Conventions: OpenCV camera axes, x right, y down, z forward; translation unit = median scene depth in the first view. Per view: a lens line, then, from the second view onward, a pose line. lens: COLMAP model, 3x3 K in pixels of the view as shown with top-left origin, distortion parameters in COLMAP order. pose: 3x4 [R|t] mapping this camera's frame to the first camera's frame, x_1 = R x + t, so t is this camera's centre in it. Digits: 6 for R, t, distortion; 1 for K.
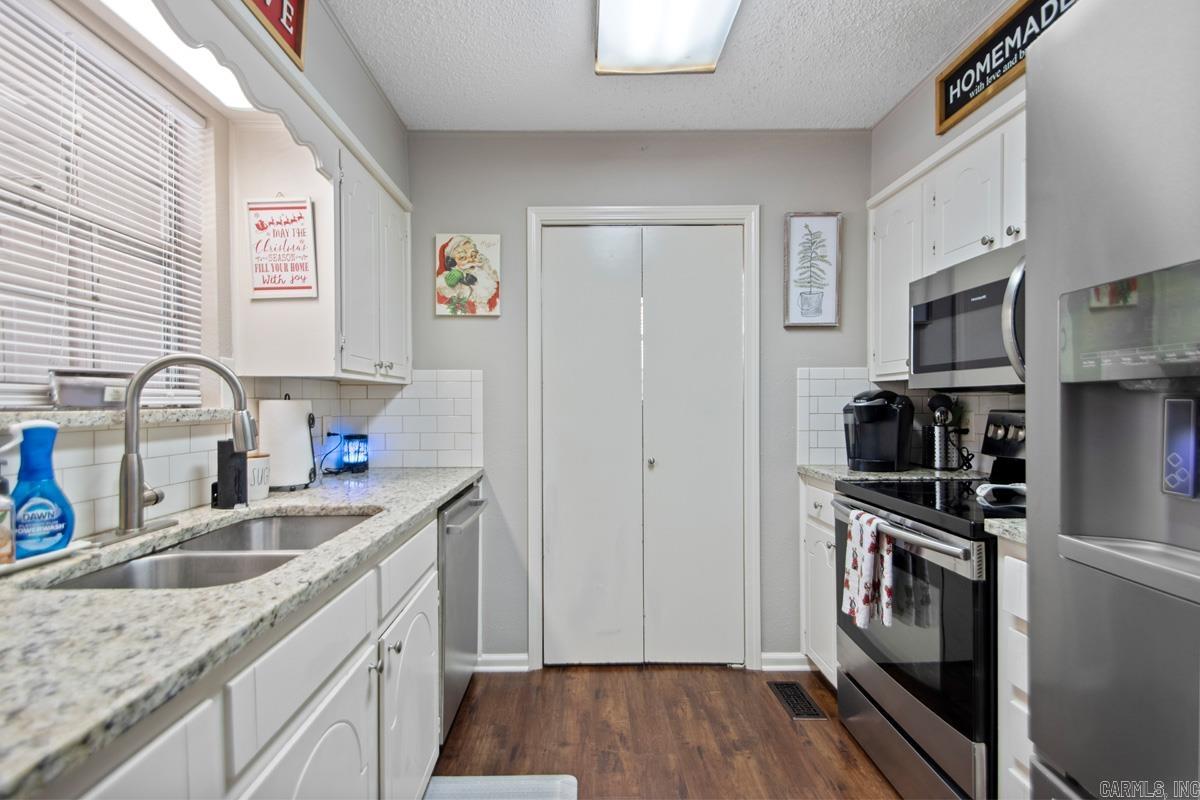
lens RADIAL K [[564.0, 0, 597.3], [0, 564.0, 414.0], [0, 0, 1]] dist [0.023792, -0.000502]
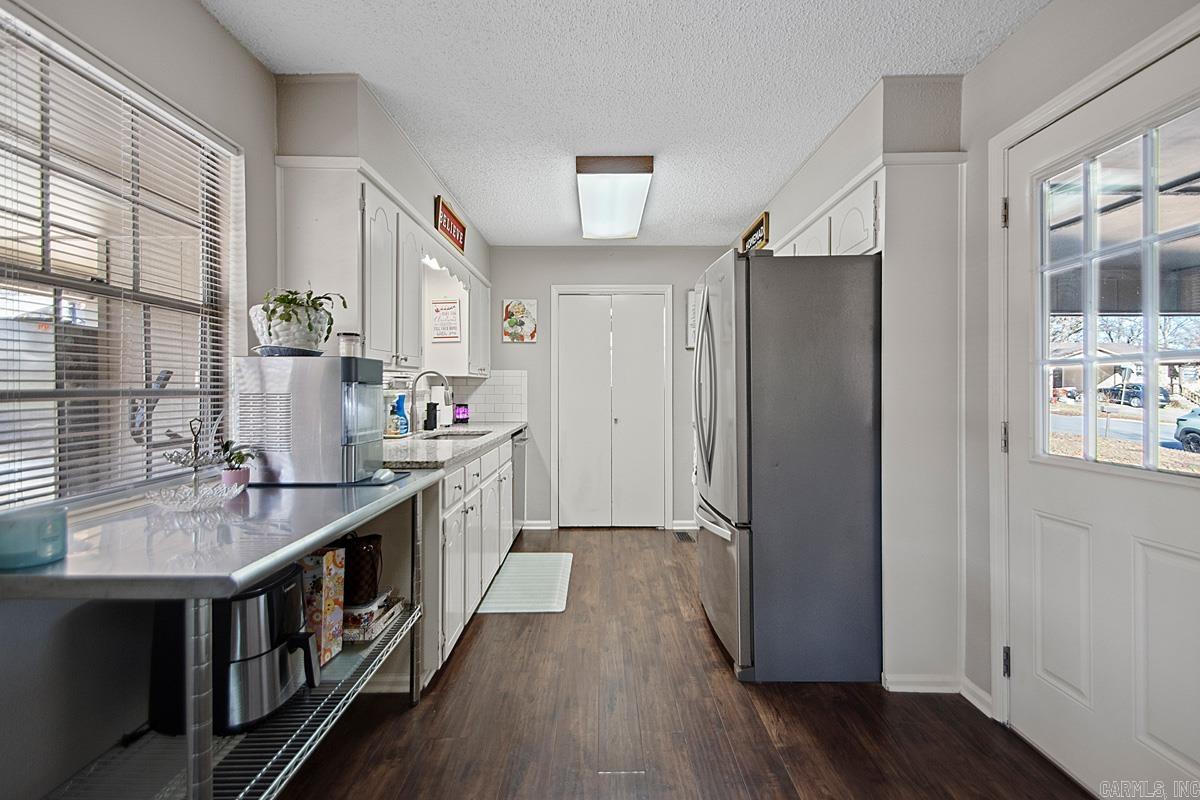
lens RADIAL K [[572.9, 0, 598.7], [0, 572.9, 386.5], [0, 0, 1]] dist [0.022476, -0.000687]
pose [[0.999586, 0.002926, -0.028635, 0.094011], [-0.003603, 0.999715, -0.023611, 0.020764], [0.028557, 0.023705, 0.999311, -0.933373]]
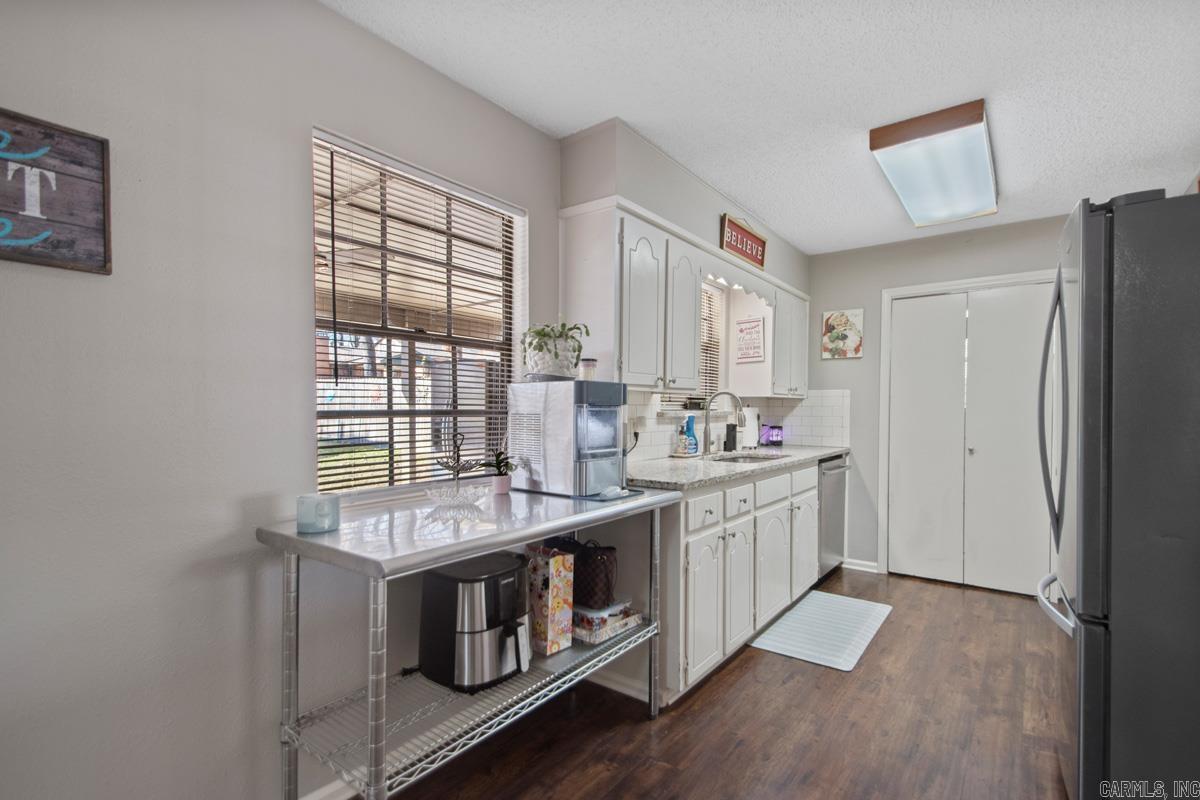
lens RADIAL K [[564.0, 0, 597.3], [0, 564.0, 414.0], [0, 0, 1]] dist [0.023792, -0.000502]
pose [[0.779456, 0.012763, -0.626326, 0.272947], [-0.019208, 0.999809, -0.003530, 0.015129], [0.626162, 0.014782, 0.779553, -0.802453]]
